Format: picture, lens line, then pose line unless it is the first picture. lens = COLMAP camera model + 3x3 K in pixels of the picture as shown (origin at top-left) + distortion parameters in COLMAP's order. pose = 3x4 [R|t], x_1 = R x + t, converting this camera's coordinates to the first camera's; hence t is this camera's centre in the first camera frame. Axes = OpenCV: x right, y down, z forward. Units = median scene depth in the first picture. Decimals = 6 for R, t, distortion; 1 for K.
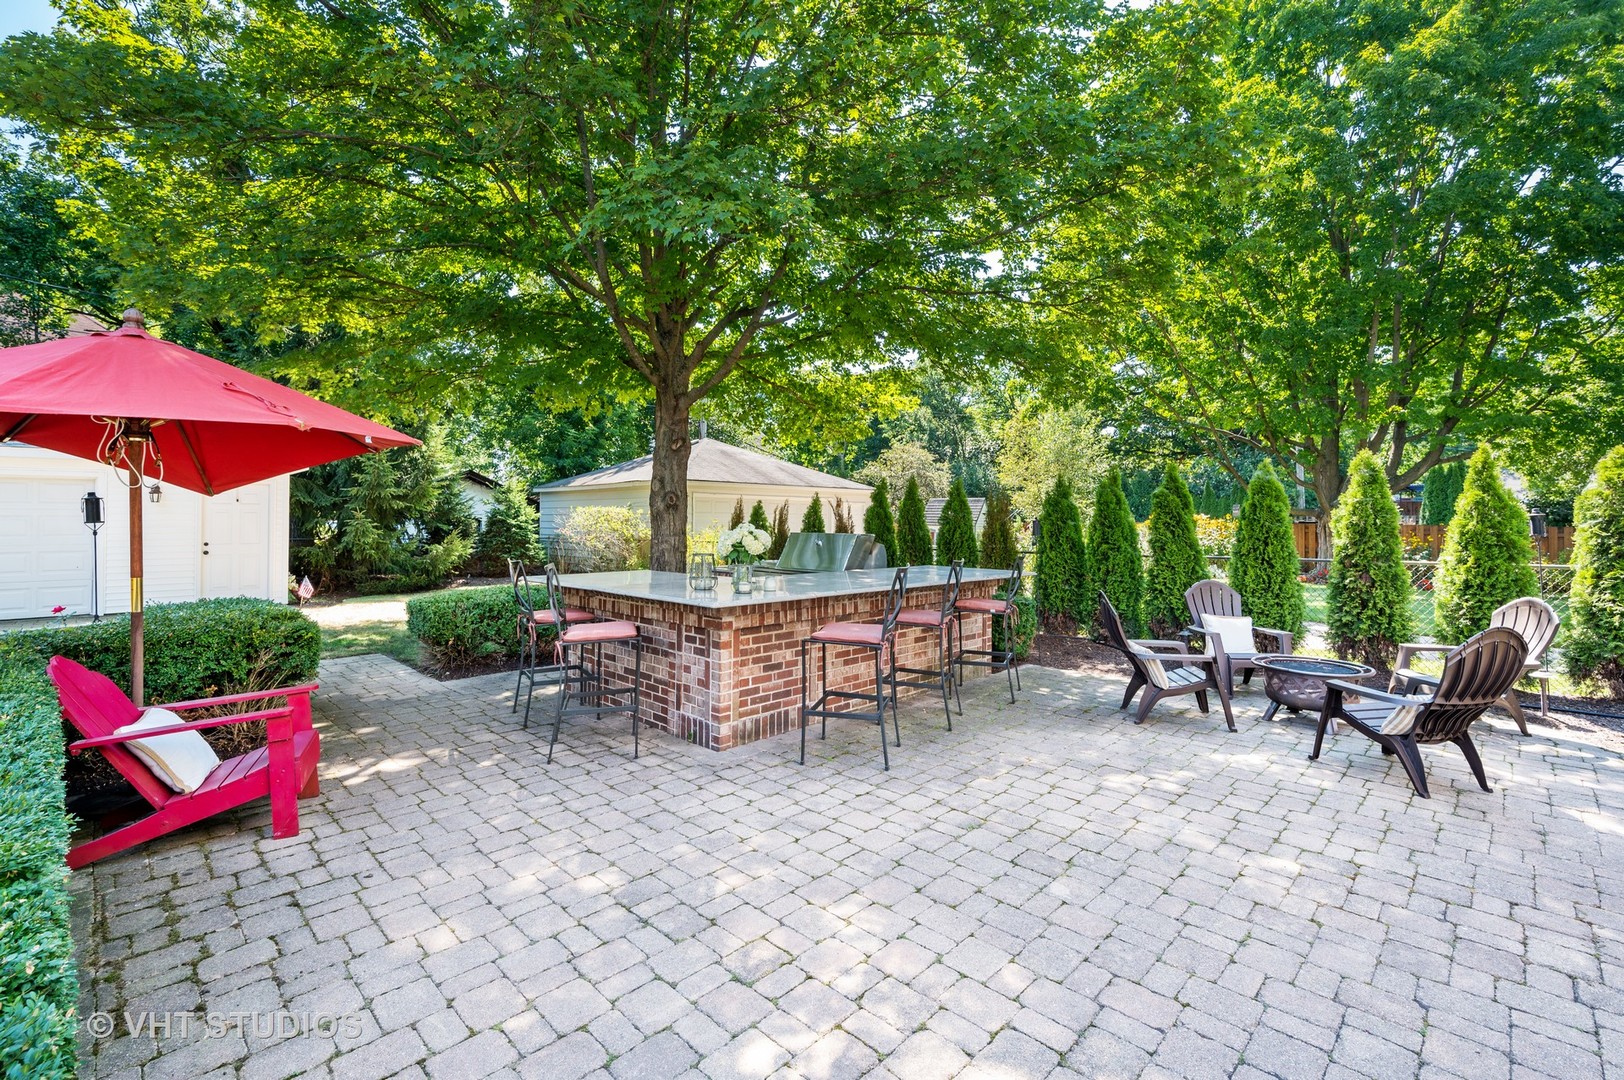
lens RADIAL K [[713.6, 0, 806.2], [0, 713.6, 517.2], [0, 0, 1]] dist [-0.001908, 0.000559]
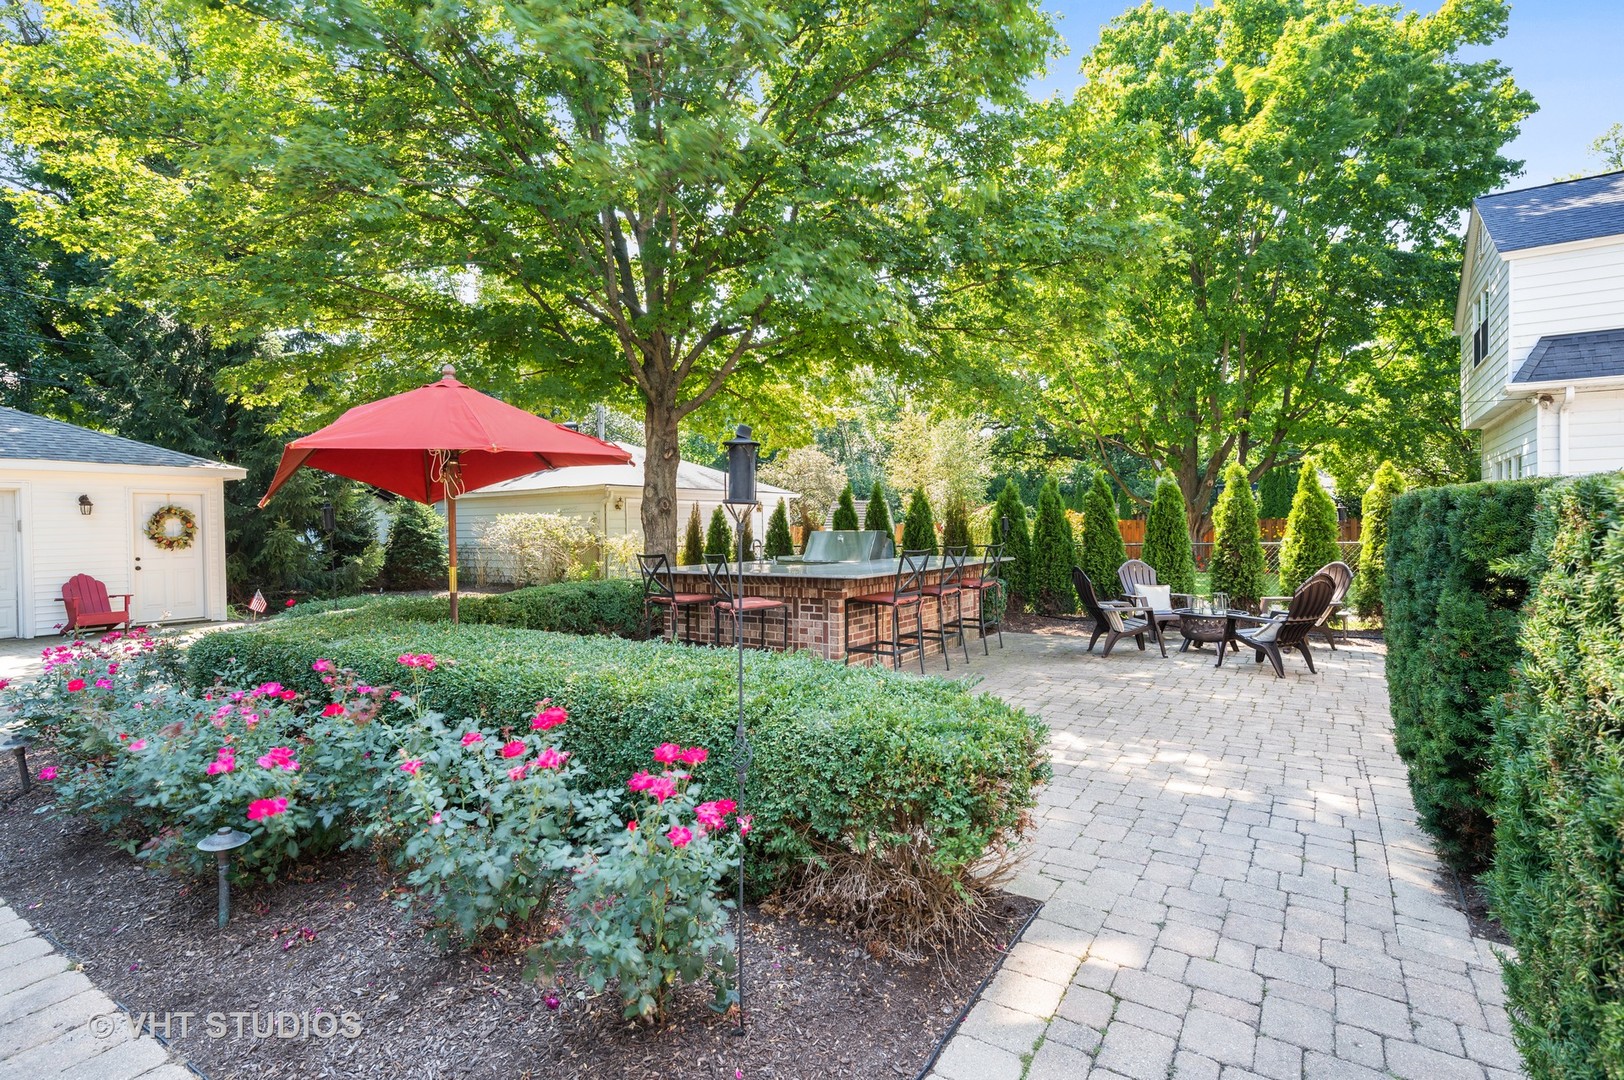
lens RADIAL K [[791.5, 0, 813.1], [0, 791.5, 539.1], [0, 0, 1]] dist [0.000195, -0.000640]
pose [[0.978523, -0.020897, 0.205077, -0.215618], [0.016733, 0.999617, 0.022021, 0.004135], [-0.205458, -0.018116, 0.978498, -0.215205]]
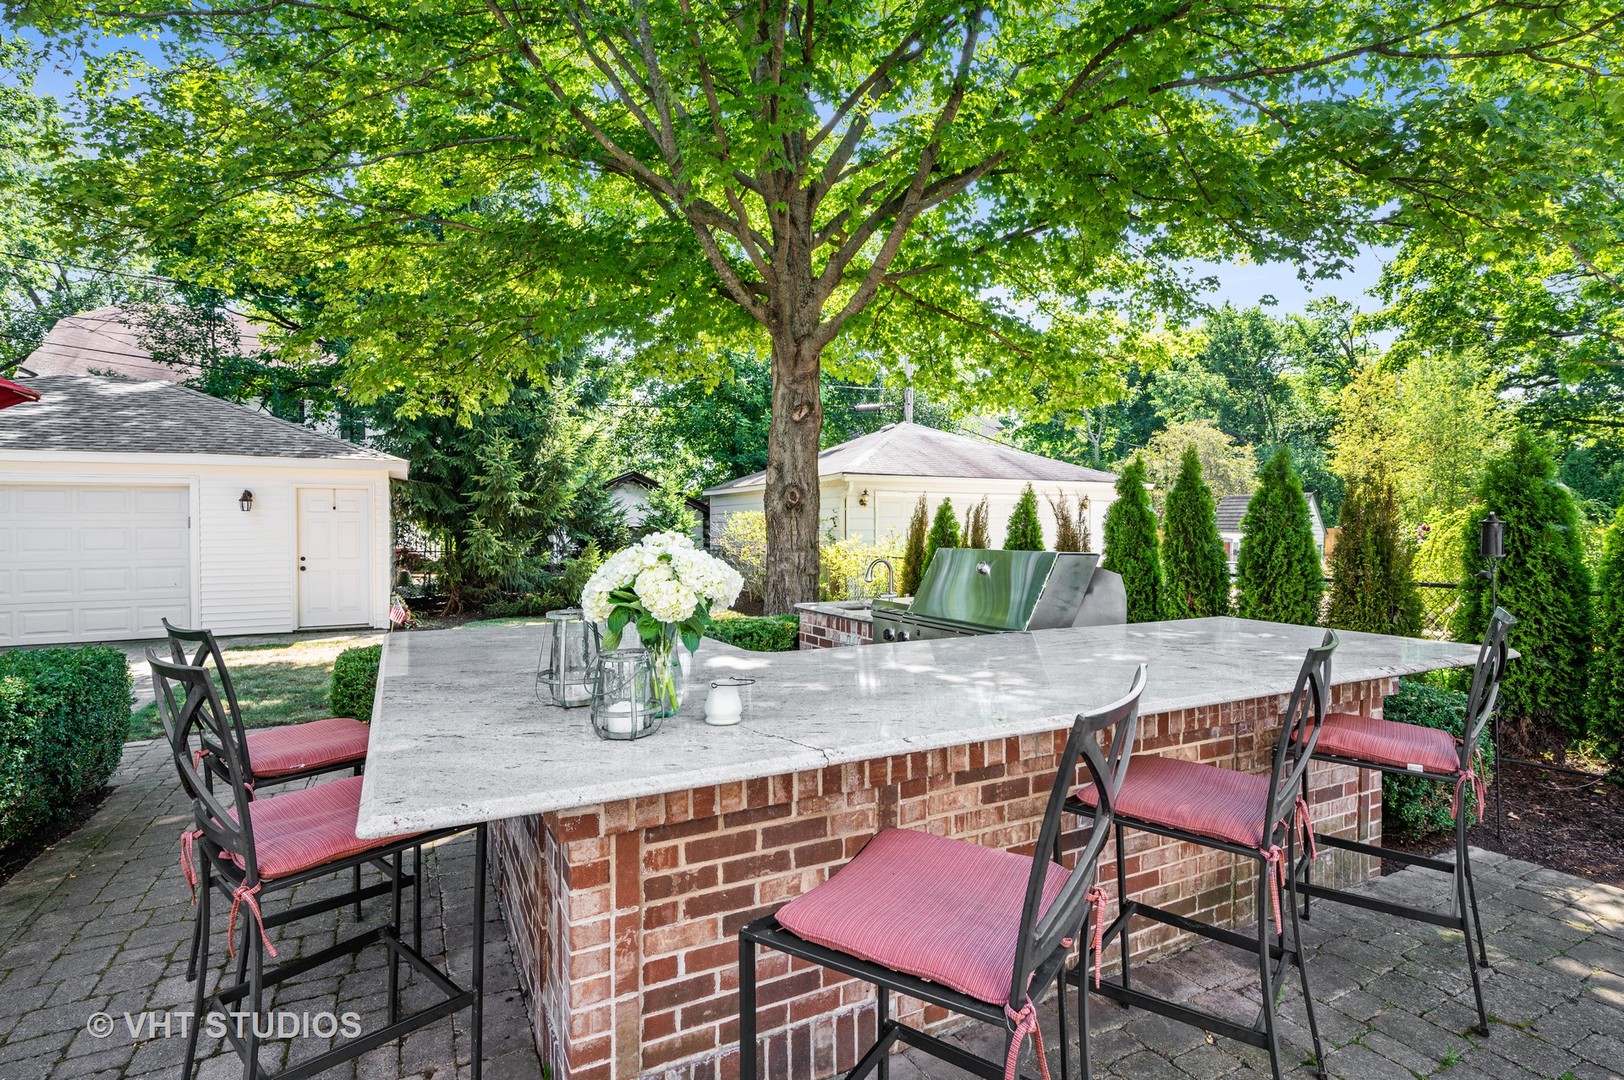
lens RADIAL K [[791.5, 0, 815.2], [0, 791.5, 537.5], [0, 0, 1]] dist [0.000195, -0.000640]
pose [[0.953707, -0.002966, -0.300722, 0.052206], [0.007919, 0.999852, 0.015253, 0.002359], [0.300632, -0.016928, 0.953590, 0.300575]]
